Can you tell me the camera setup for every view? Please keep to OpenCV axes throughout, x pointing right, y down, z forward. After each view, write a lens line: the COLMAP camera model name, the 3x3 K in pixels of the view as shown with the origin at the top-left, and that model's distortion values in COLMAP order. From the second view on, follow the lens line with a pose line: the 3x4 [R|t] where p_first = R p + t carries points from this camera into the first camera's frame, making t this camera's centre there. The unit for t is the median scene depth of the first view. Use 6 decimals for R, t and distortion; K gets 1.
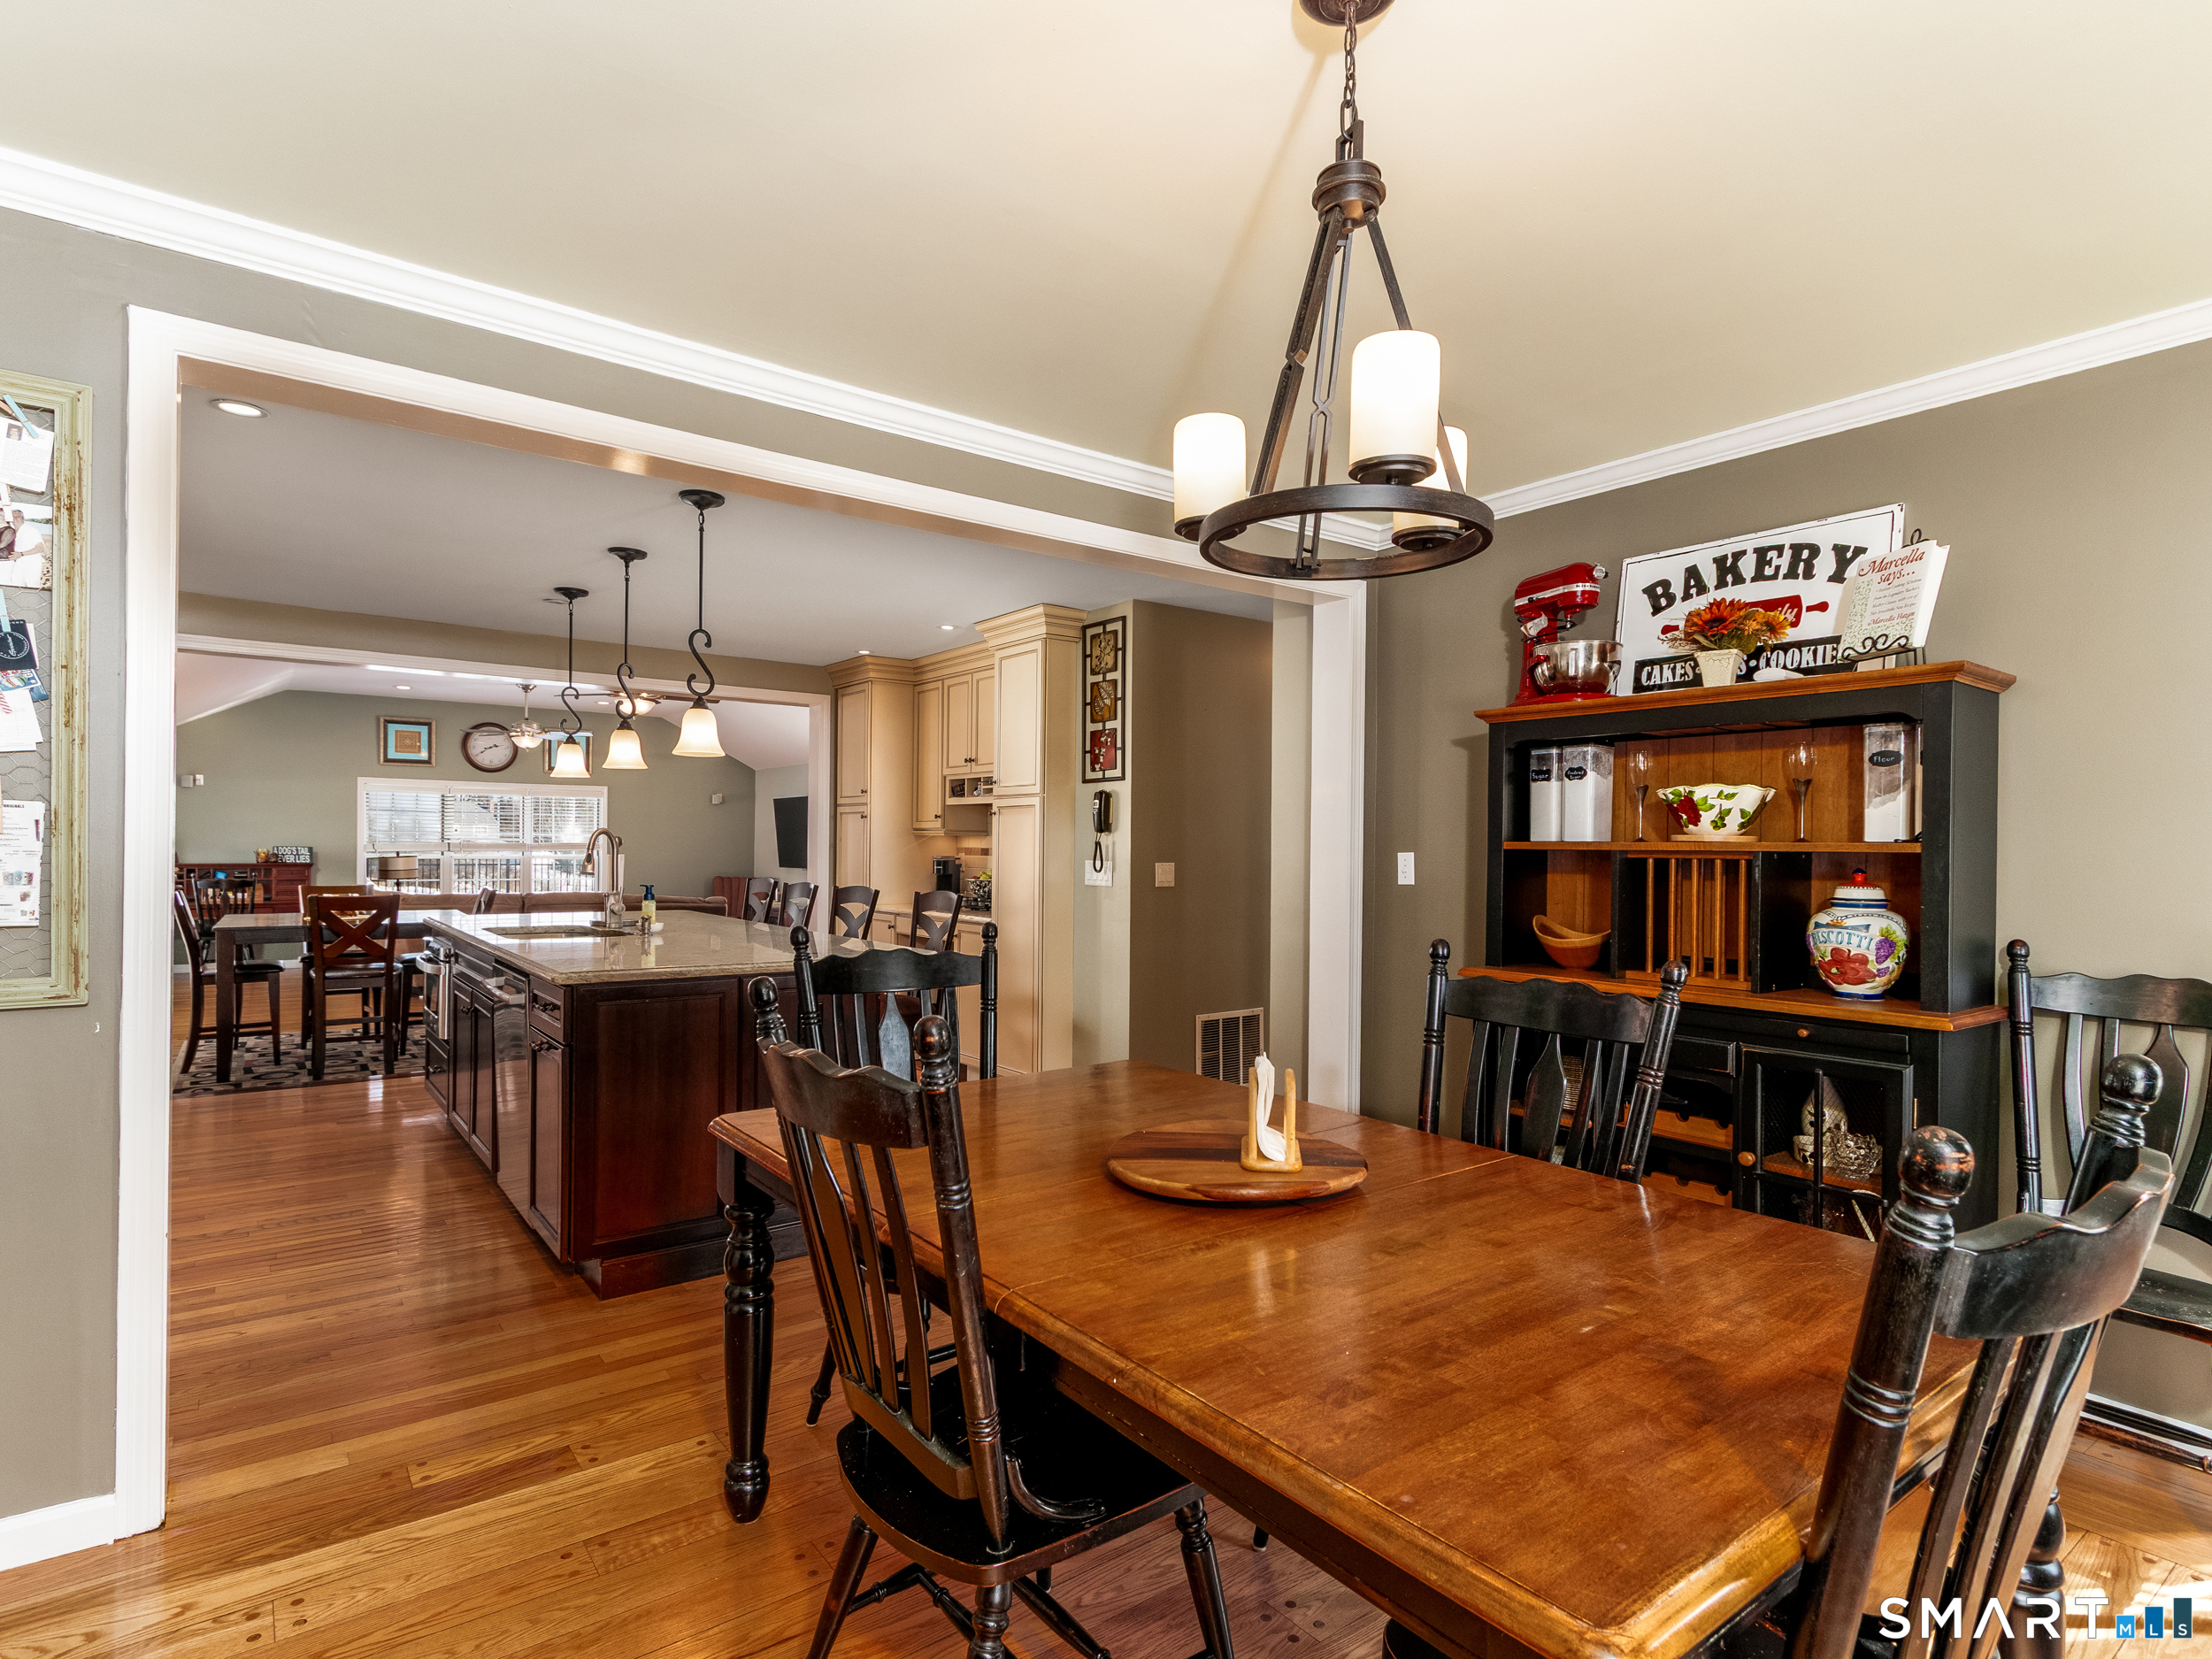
lens RADIAL K [[1149.3, 0, 1108.7], [0, 1149.3, 848.3], [0, 0, 1]] dist [0.004074, -0.001074]
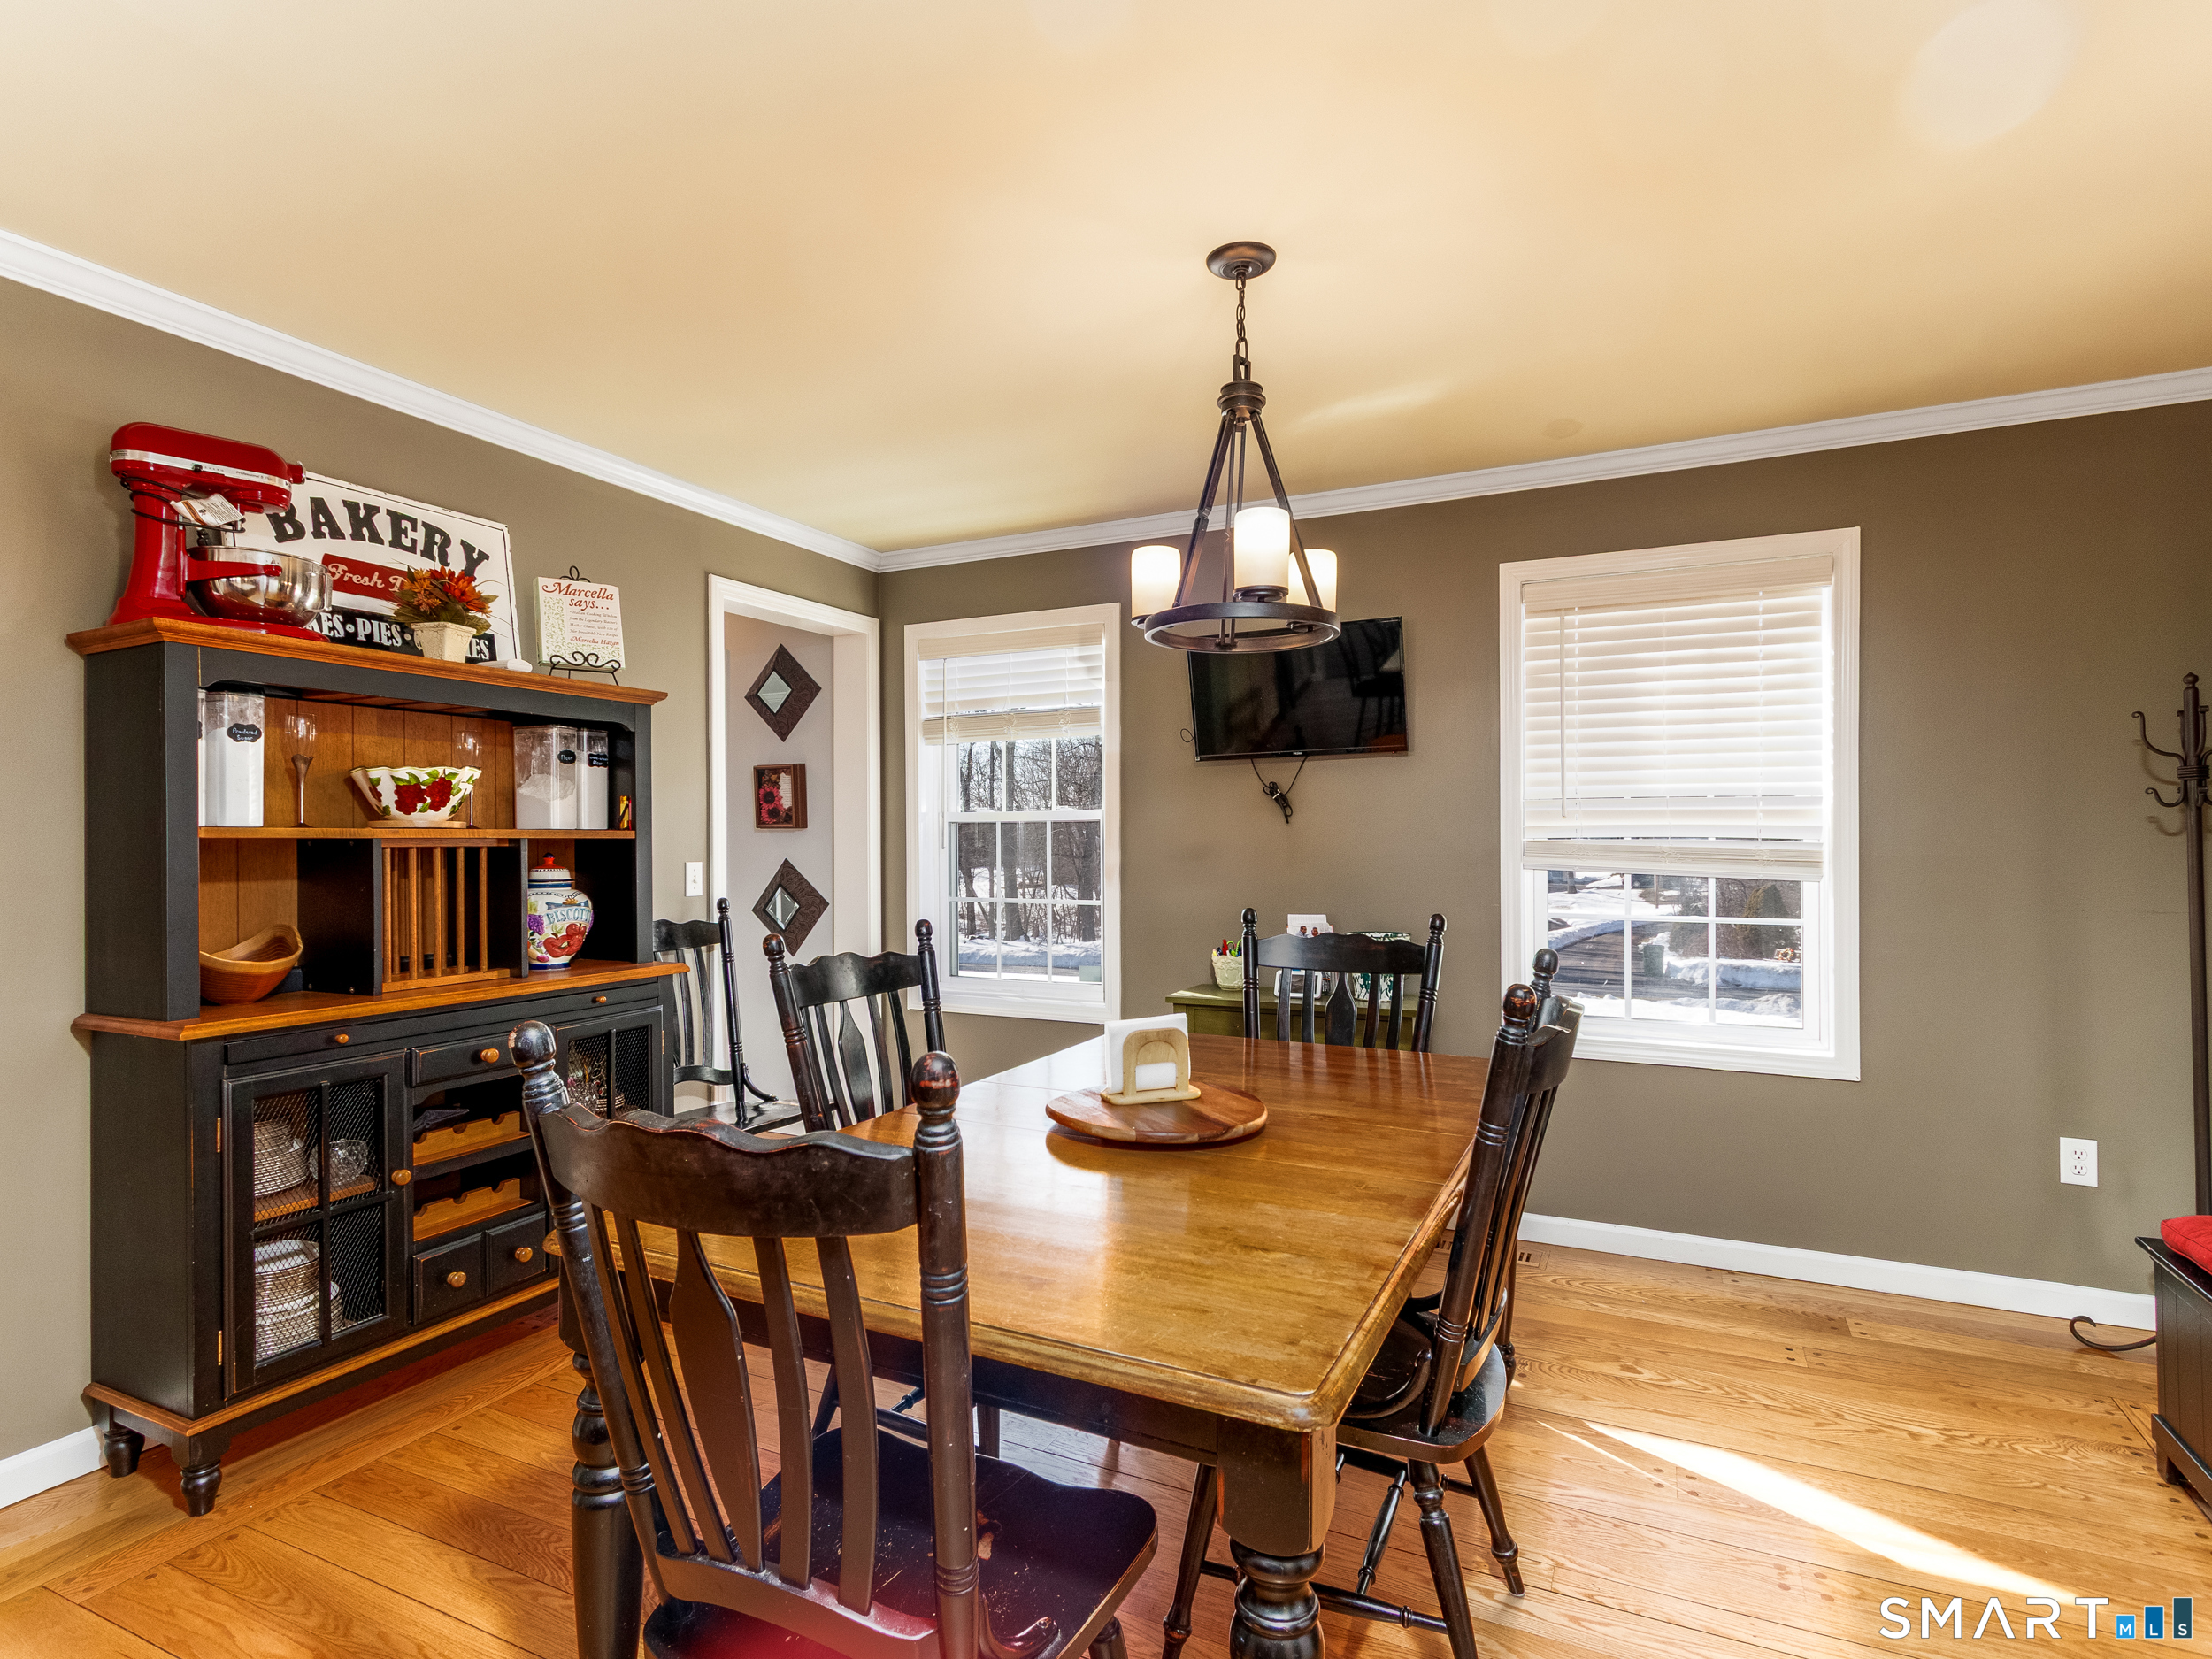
lens RADIAL K [[1149.3, 0, 1108.7], [0, 1149.3, 848.3], [0, 0, 1]] dist [0.004074, -0.001074]
pose [[-0.456665, -0.005618, 0.889621, -0.508442], [0.008302, 0.999910, 0.010577, 0.003660], [-0.889600, 0.012216, -0.456577, 0.896836]]
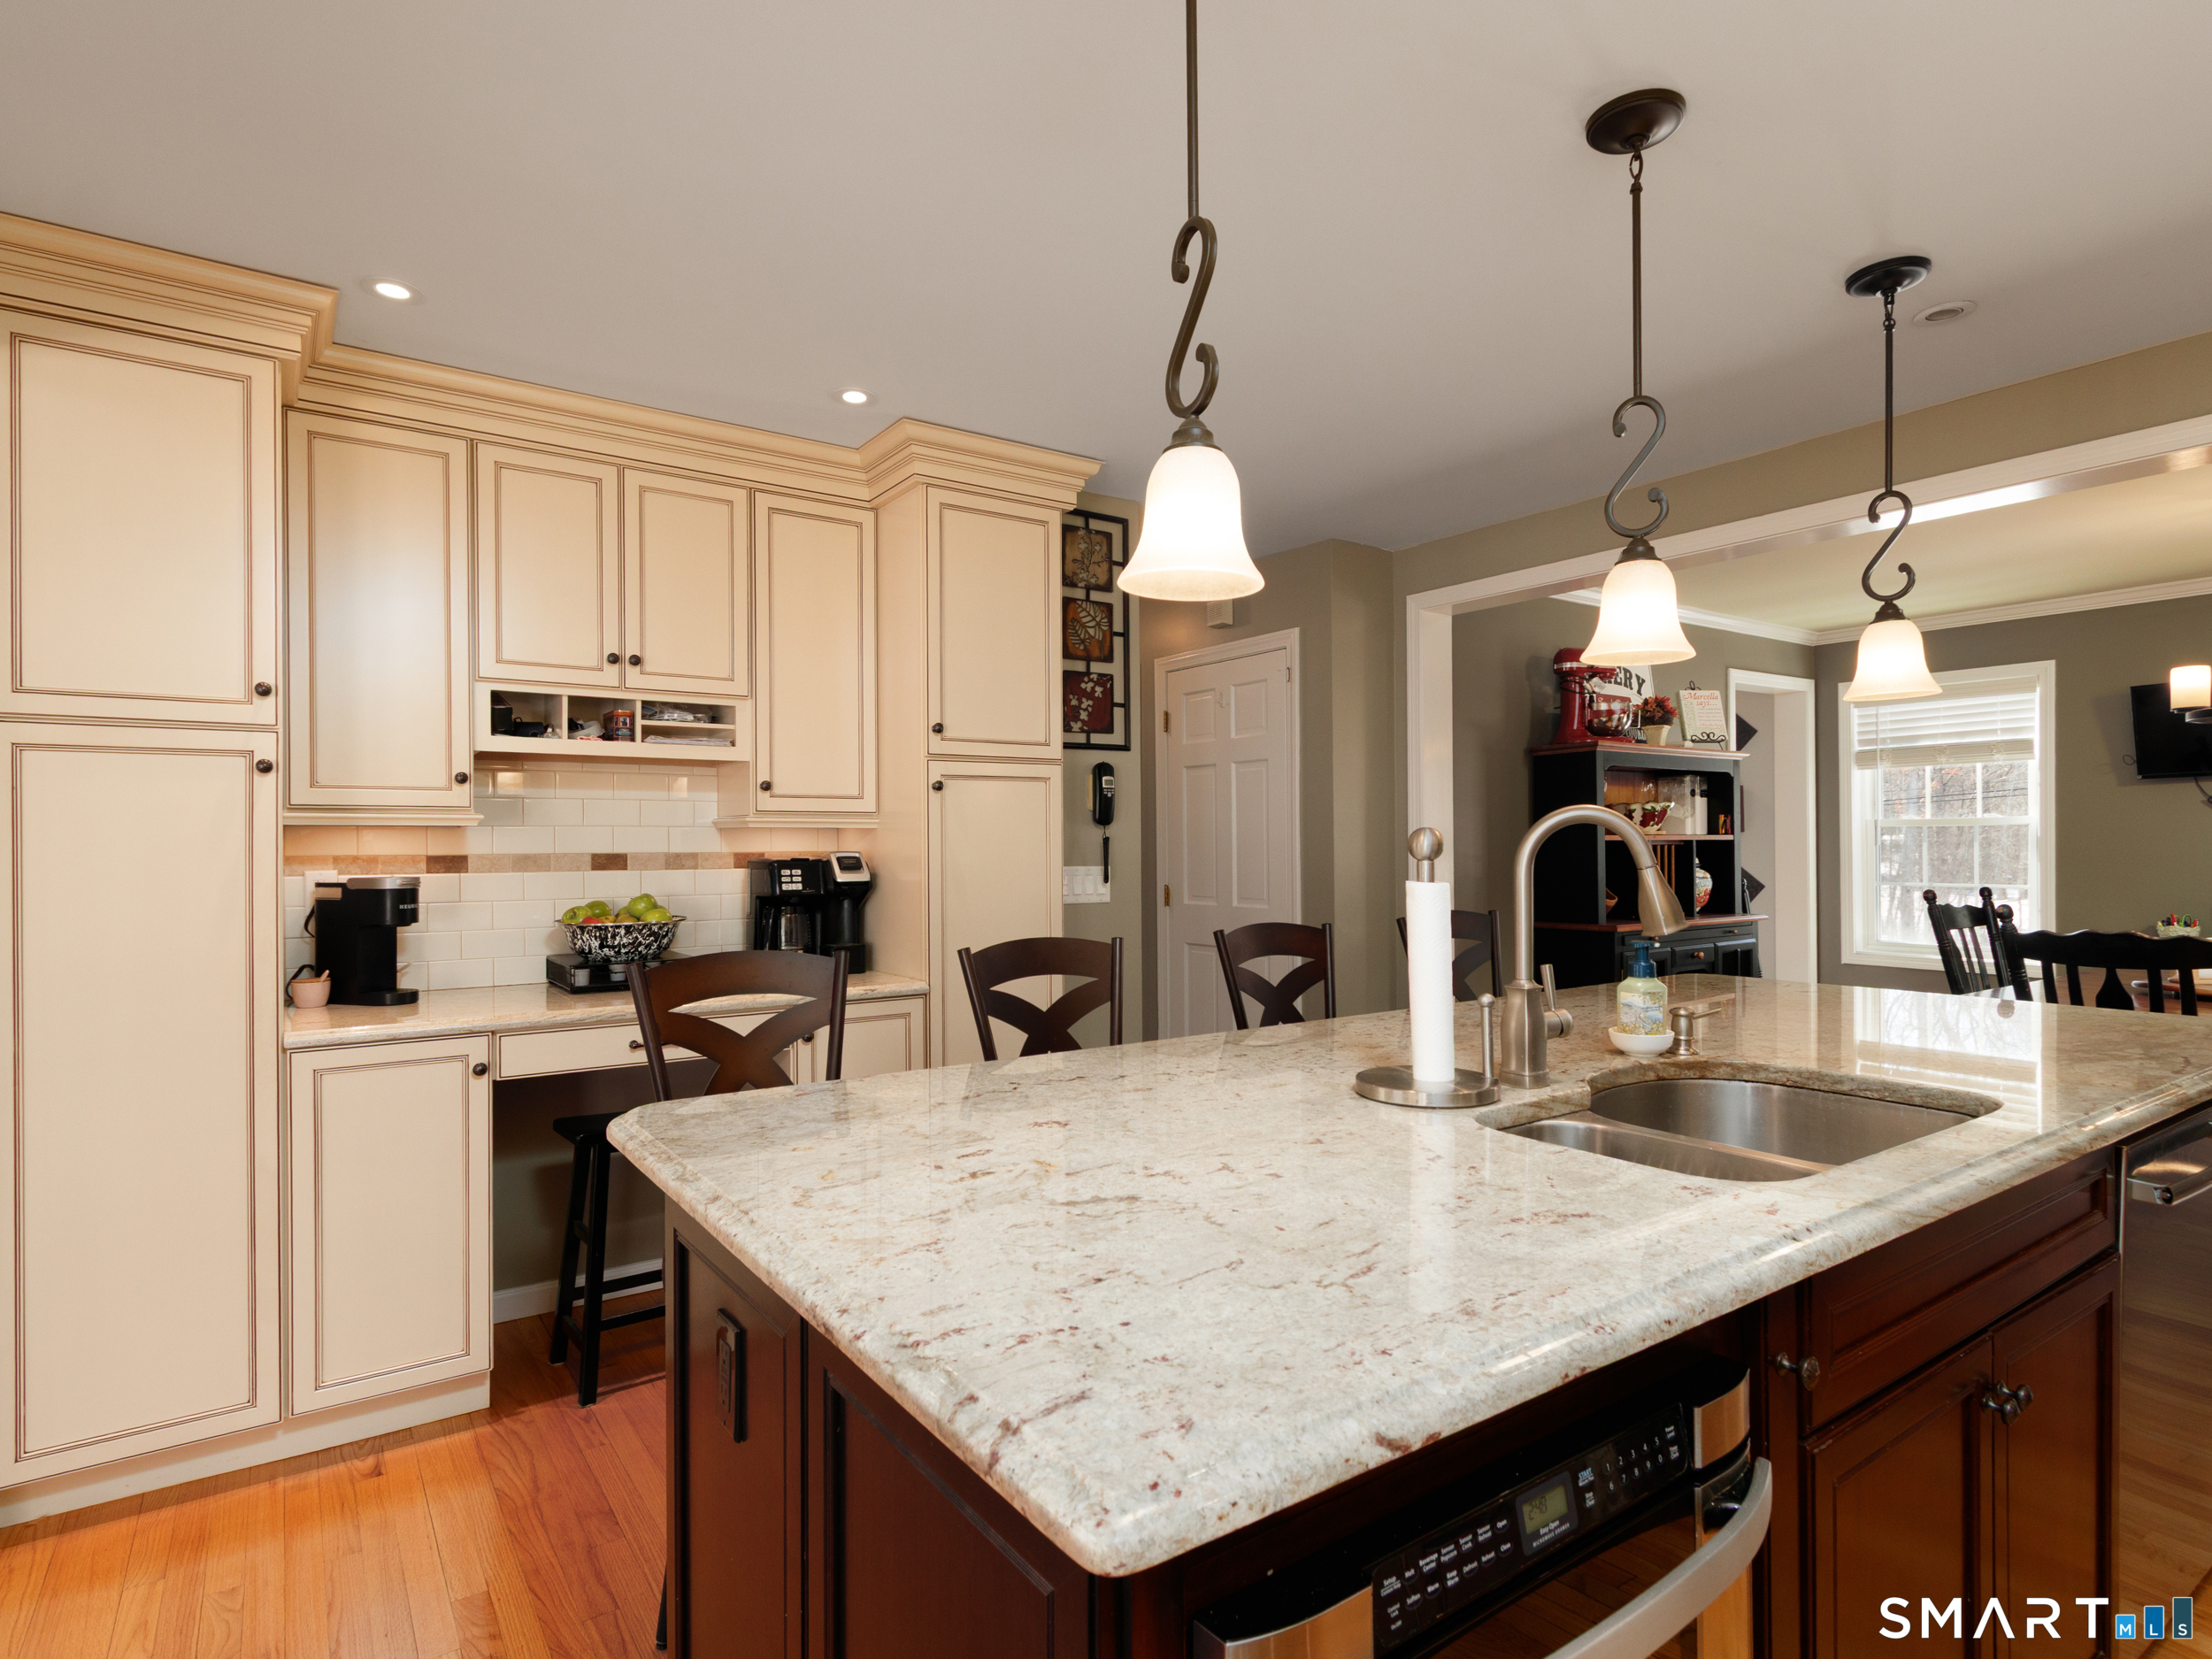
lens RADIAL K [[1149.3, 0, 1108.7], [0, 1149.3, 848.3], [0, 0, 1]] dist [0.004074, -0.001074]
pose [[0.049046, -0.005283, 0.998783, -1.165726], [0.012819, 0.999907, 0.004659, -0.004499], [-0.998714, 0.012574, 0.049110, 1.640093]]
